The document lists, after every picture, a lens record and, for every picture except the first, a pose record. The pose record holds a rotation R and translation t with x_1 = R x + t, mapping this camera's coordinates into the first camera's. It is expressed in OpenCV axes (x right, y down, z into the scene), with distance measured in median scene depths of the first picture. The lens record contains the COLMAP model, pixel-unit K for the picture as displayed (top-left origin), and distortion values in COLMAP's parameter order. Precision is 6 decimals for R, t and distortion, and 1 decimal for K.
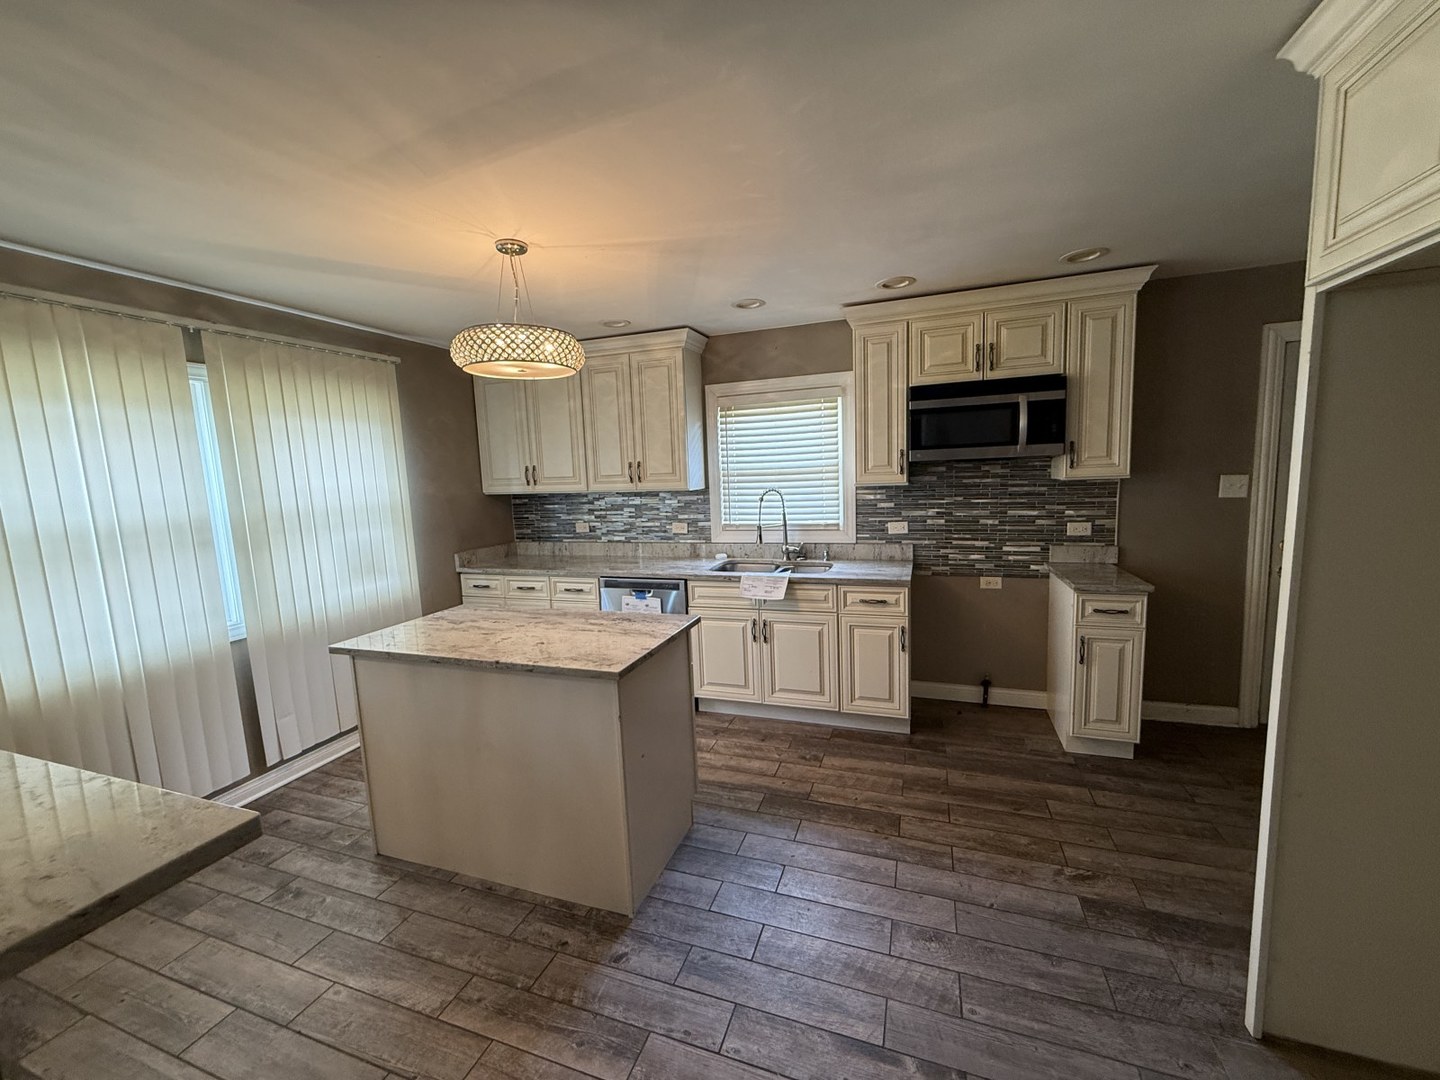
lens RADIAL K [[574.2, 0, 716.7], [0, 574.2, 538.9], [0, 0, 1]] dist [0.000814, -0.000235]
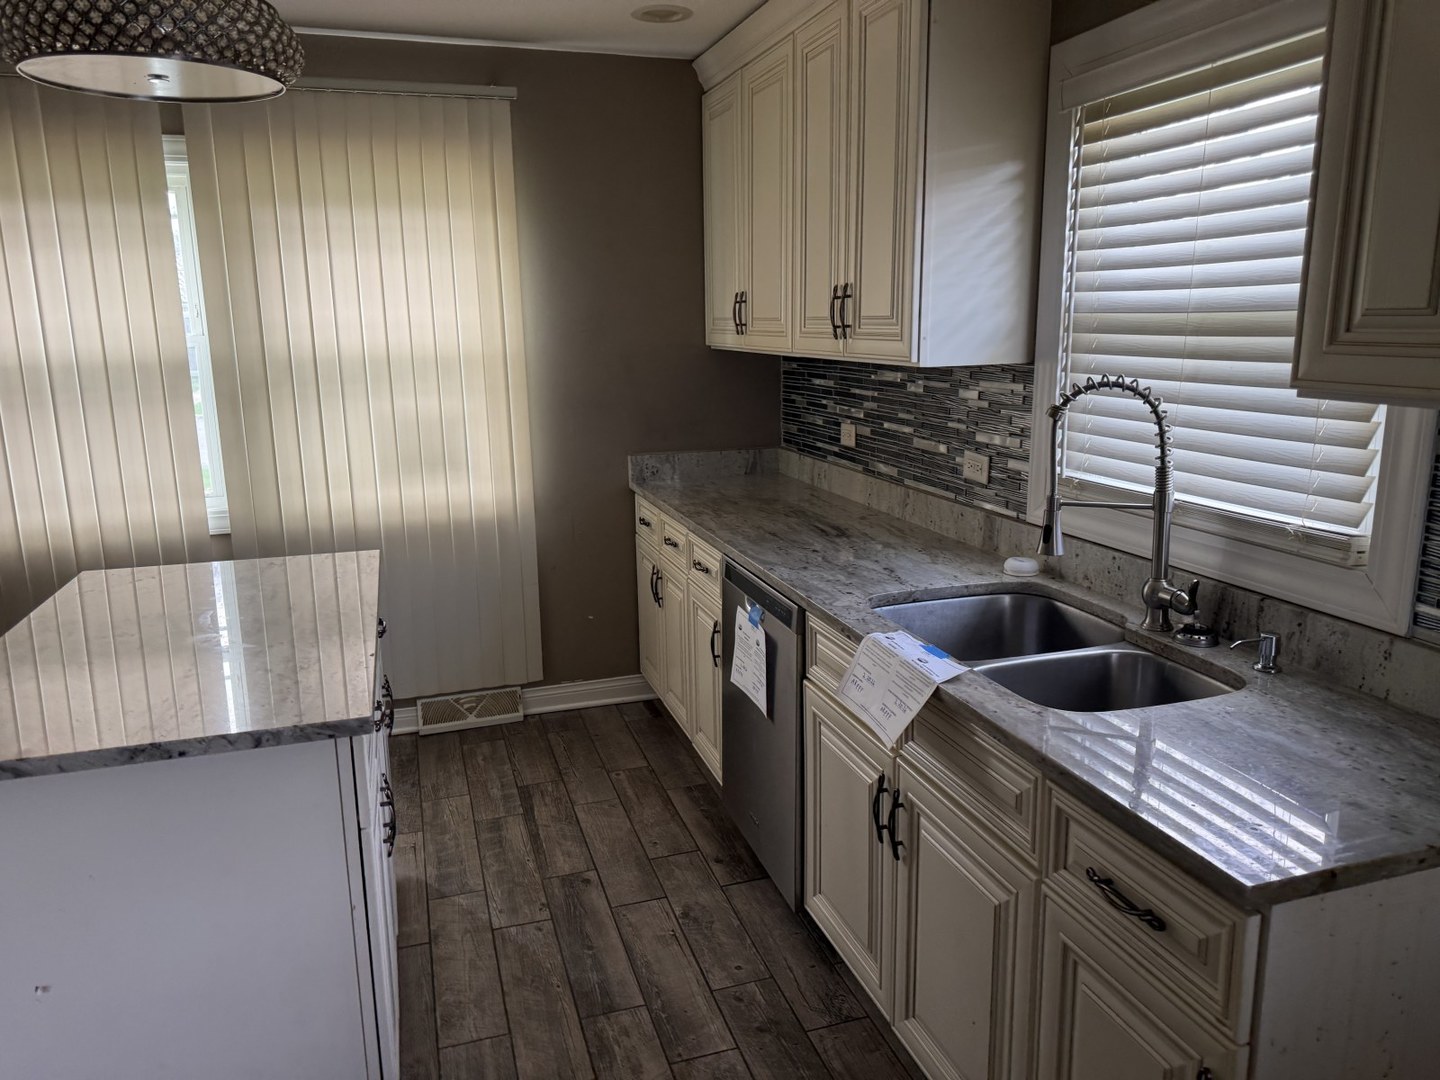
lens RADIAL K [[1034.8, 0, 720.0], [0, 1034.8, 540.0], [0, 0, 1]] dist [0.006894, 0.001132]
pose [[0.607900, 0.196340, -0.769356, 0.438155], [-0.110204, 0.980431, 0.163129, -0.077930], [0.786329, -0.014380, 0.617641, 0.564441]]
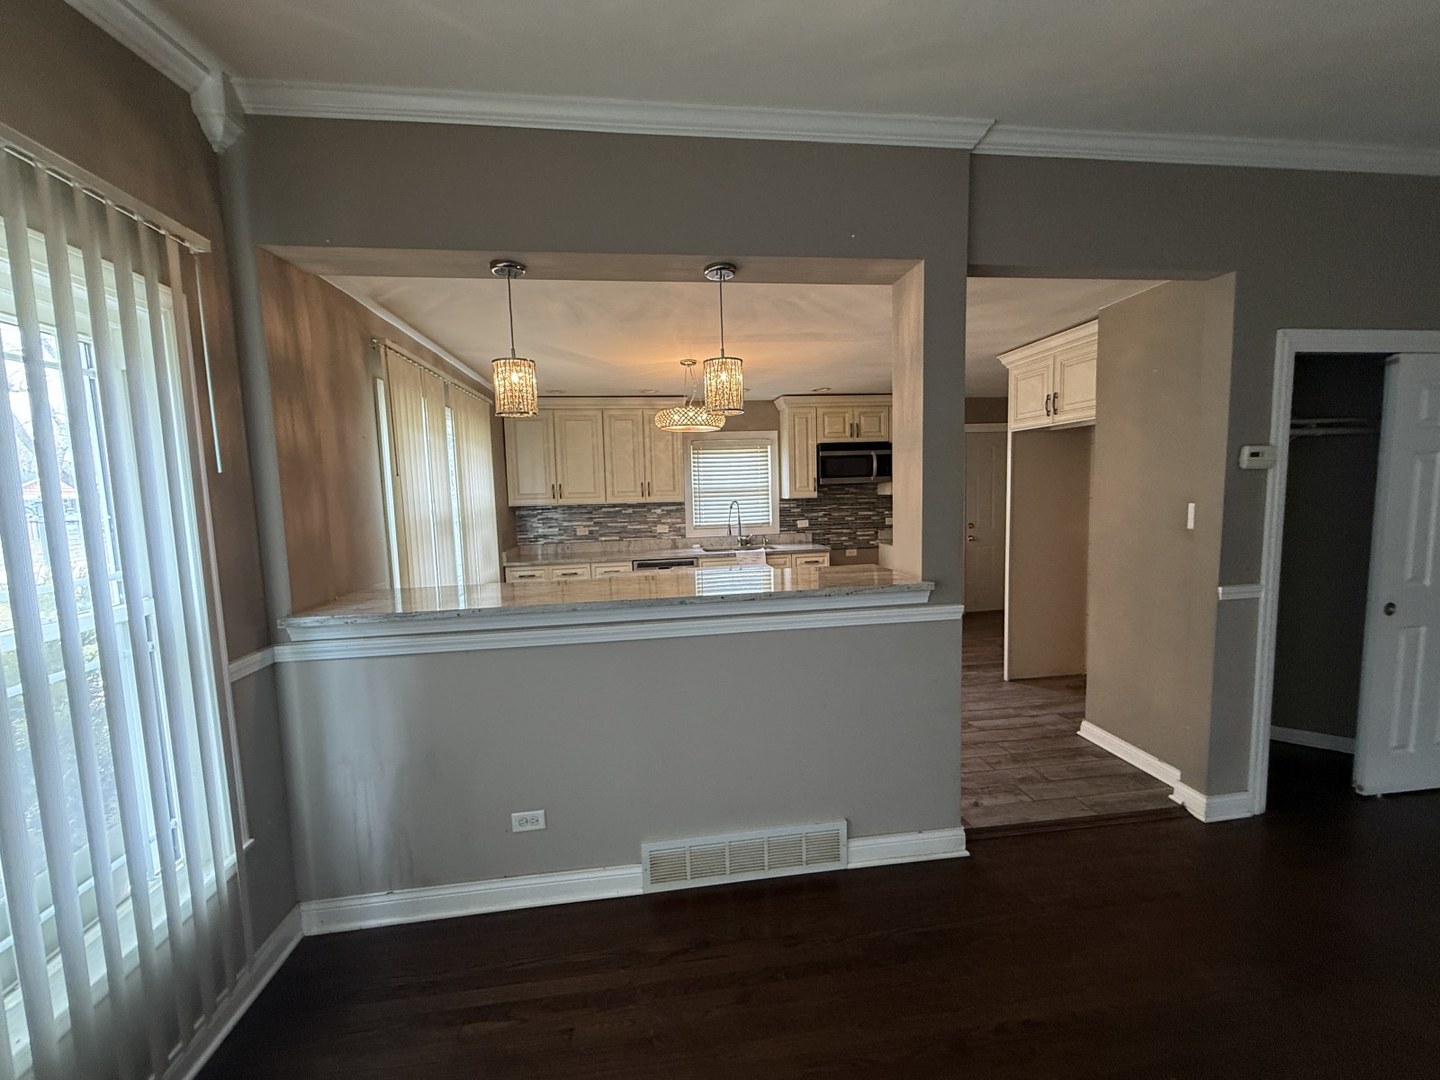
lens RADIAL K [[574.2, 0, 716.7], [0, 574.2, 538.9], [0, 0, 1]] dist [0.000814, -0.000235]
pose [[0.887490, -0.027043, 0.460033, -0.749003], [0.050482, 0.997974, -0.038724, 0.085051], [-0.458054, 0.057591, 0.887057, -0.418153]]
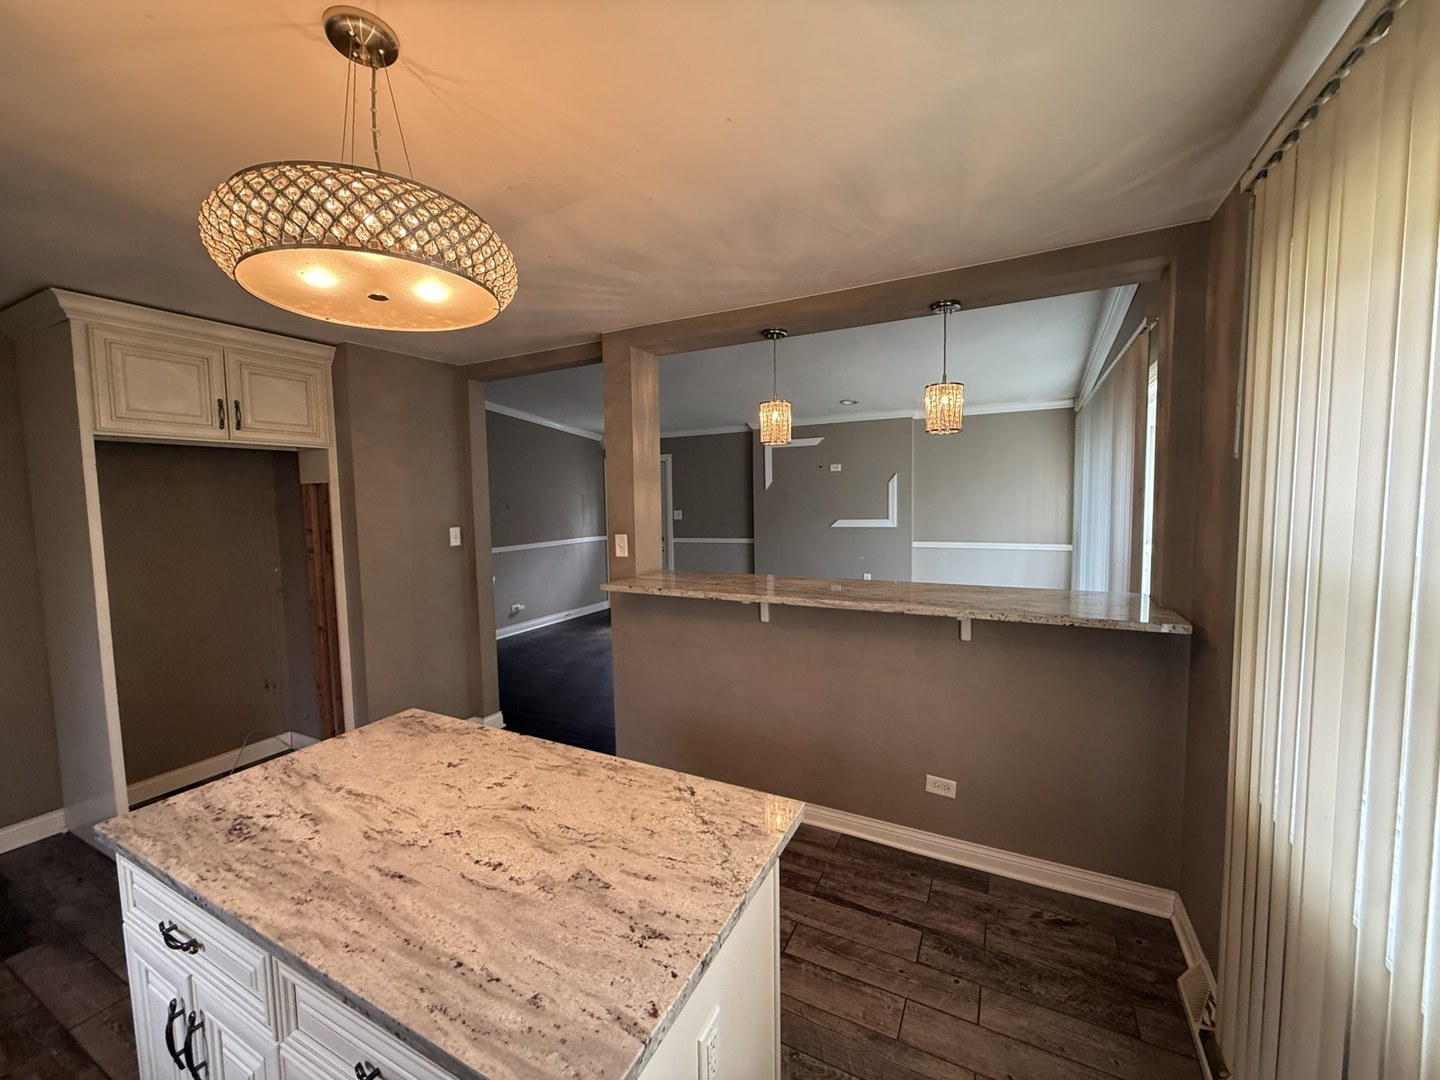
lens RADIAL K [[574.2, 0, 716.7], [0, 574.2, 538.9], [0, 0, 1]] dist [0.000814, -0.000235]
pose [[-0.989789, 0.049868, 0.133532, -0.455371], [0.075255, 0.978423, 0.192419, -0.113430], [-0.121055, 0.200503, -0.972185, 0.998527]]
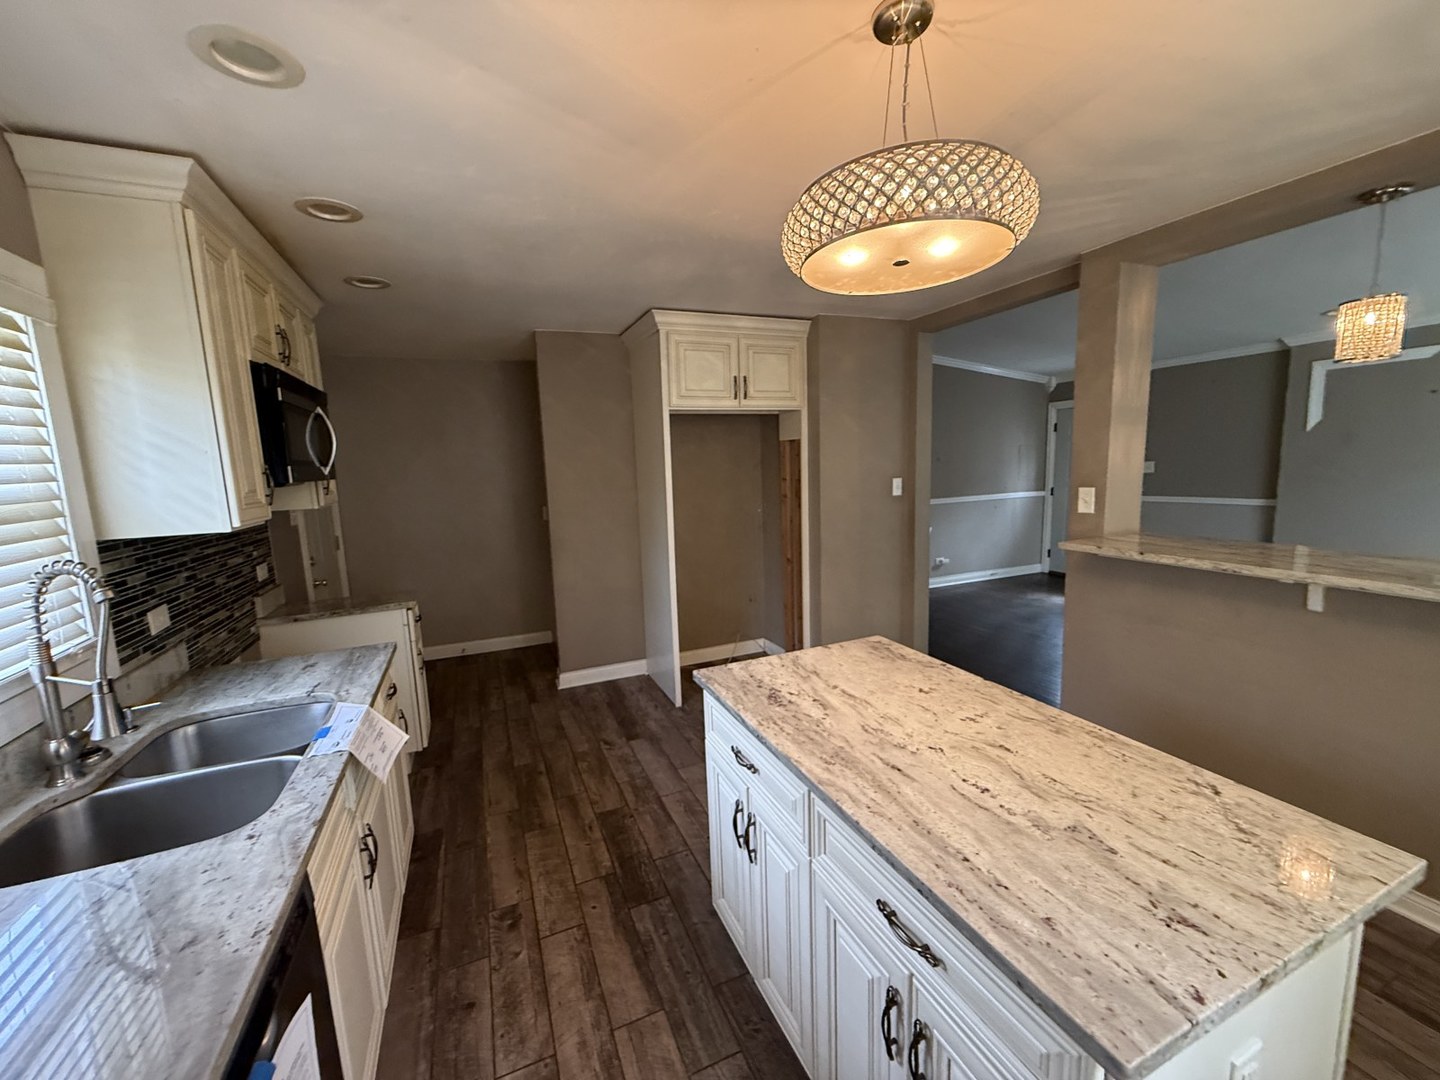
lens RADIAL K [[574.2, 0, 716.7], [0, 574.2, 538.9], [0, 0, 1]] dist [0.000814, -0.000235]
pose [[-0.679678, -0.033773, 0.732733, -0.420462], [0.154257, 0.970019, 0.187798, -0.116606], [-0.717107, 0.240671, -0.654091, 1.039097]]
